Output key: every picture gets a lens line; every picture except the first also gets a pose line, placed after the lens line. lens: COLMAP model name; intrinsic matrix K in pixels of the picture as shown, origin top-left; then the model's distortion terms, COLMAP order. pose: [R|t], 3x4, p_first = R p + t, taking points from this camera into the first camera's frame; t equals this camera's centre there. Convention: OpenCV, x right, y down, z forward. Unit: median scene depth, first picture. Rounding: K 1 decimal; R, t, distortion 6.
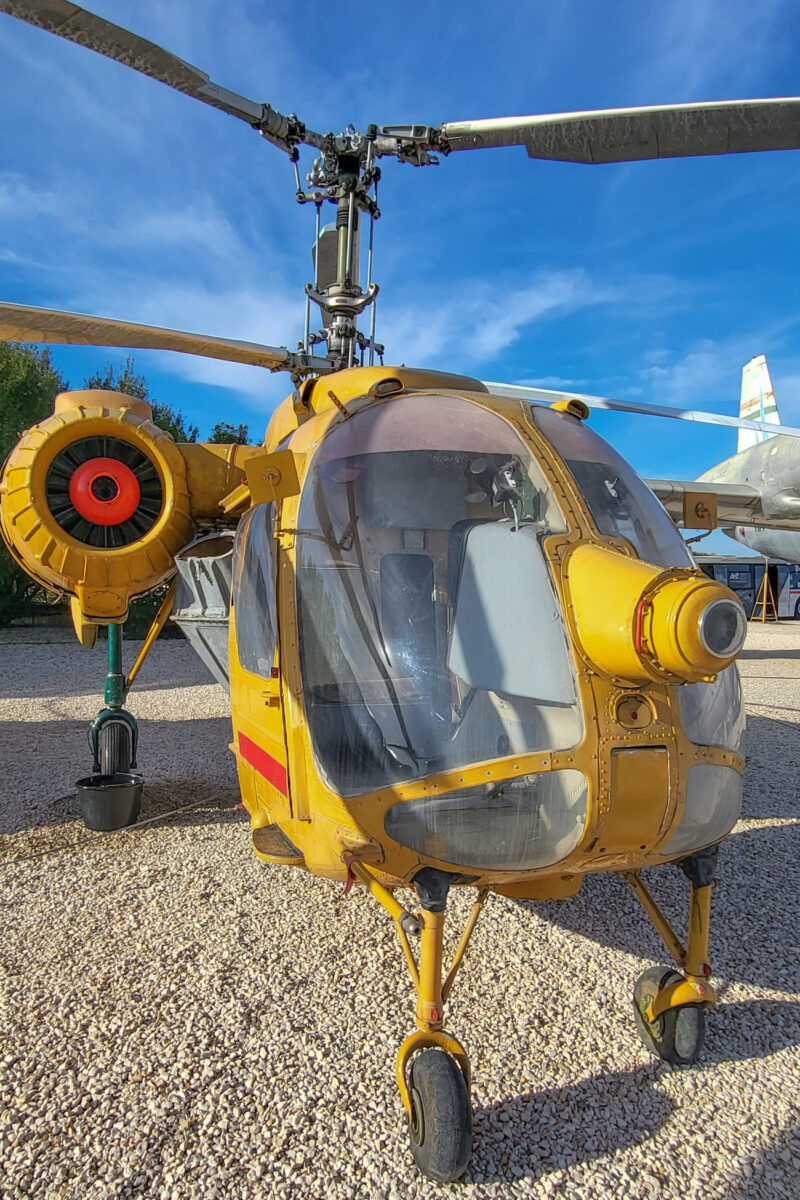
lens RADIAL K [[746.8, 0, 396.4], [0, 746.8, 599.0], [0, 0, 1]] dist [0.004395, -0.002231]
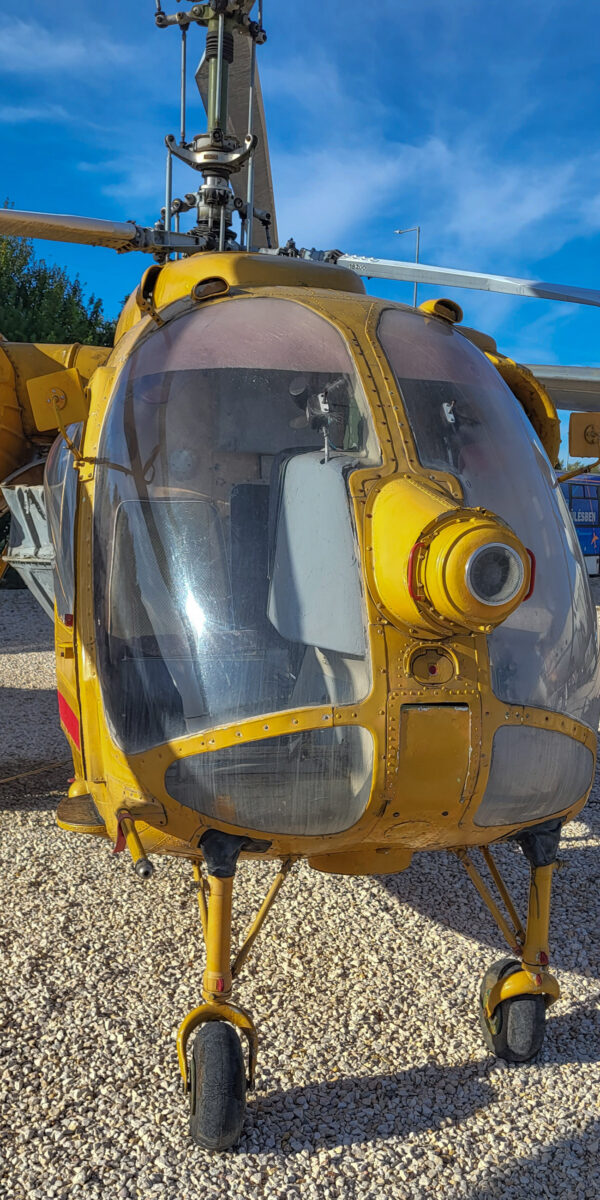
lens RADIAL K [[996.7, 0, 295.1], [0, 996.7, 606.4], [0, 0, 1]] dist [0.040276, -0.022746]
pose [[0.998259, 0.012254, -0.057701, 0.177558], [-0.008211, 0.997527, 0.069800, -0.003681], [0.058413, -0.069205, 0.995891, -0.174360]]
